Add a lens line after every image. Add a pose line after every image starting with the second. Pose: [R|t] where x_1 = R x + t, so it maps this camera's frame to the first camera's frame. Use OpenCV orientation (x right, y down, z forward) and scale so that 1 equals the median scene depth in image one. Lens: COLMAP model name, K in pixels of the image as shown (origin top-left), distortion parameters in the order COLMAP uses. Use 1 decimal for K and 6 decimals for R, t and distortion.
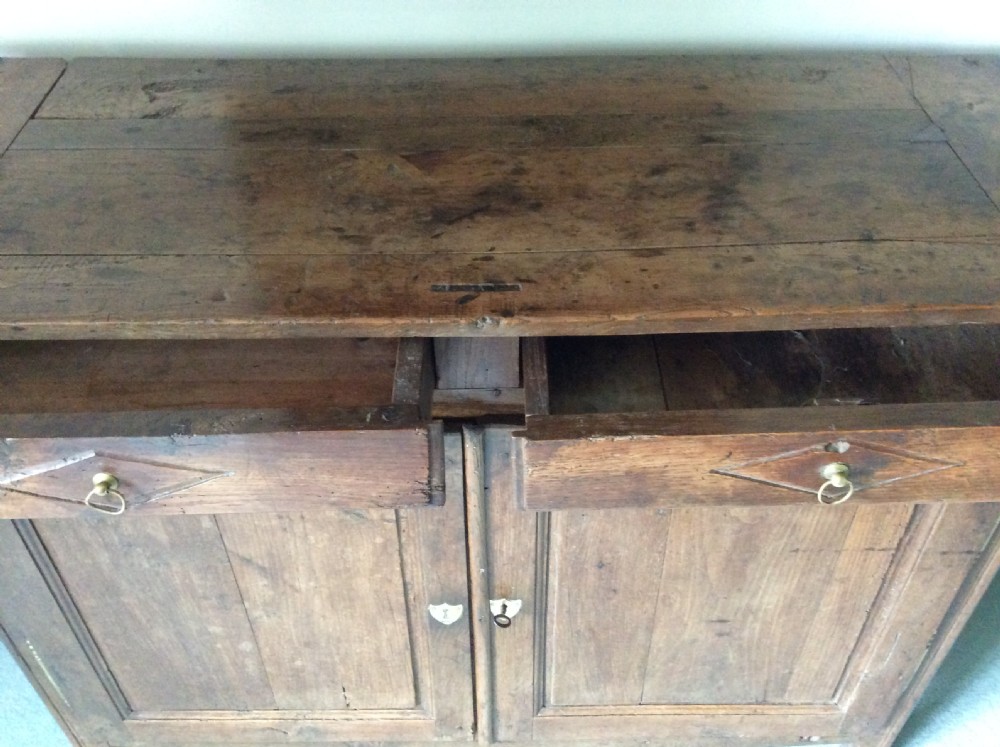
lens RADIAL K [[903.7, 0, 506.9], [0, 903.7, 369.2], [0, 0, 1]] dist [0.237805, -0.560047]
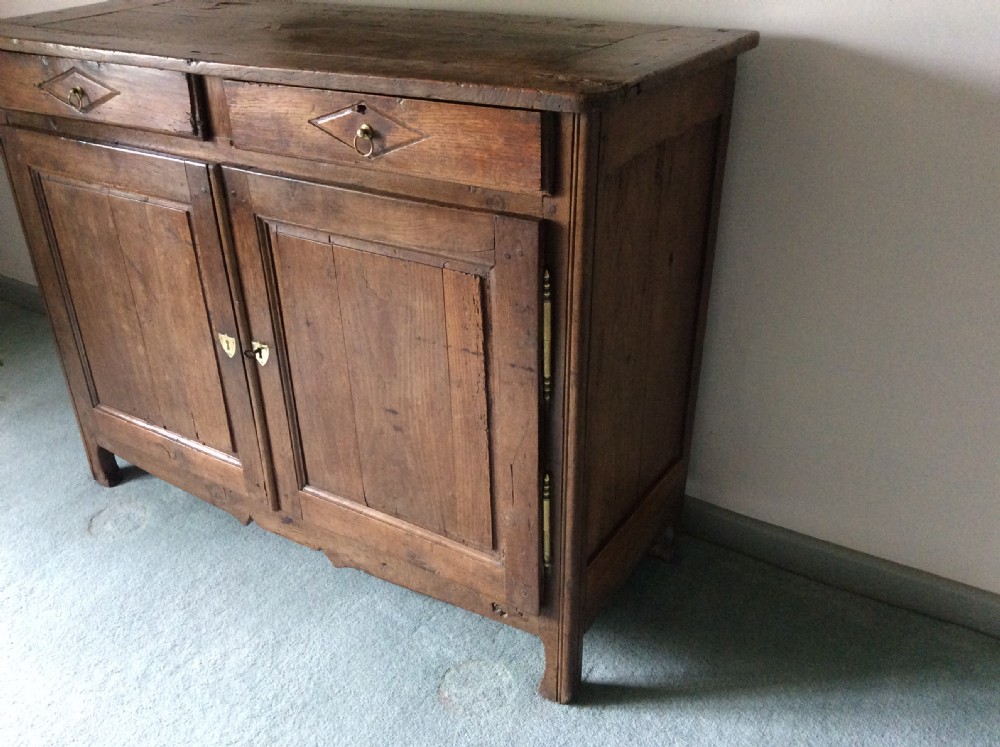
lens RADIAL K [[903.6, 0, 506.5], [0, 903.6, 368.1], [0, 0, 1]] dist [0.201776, -0.395883]
pose [[0.840384, 0.239042, -0.486429, 1.061429], [-0.347441, 0.926424, -0.144994, 0.383192], [0.415980, 0.290856, 0.861605, -0.022660]]
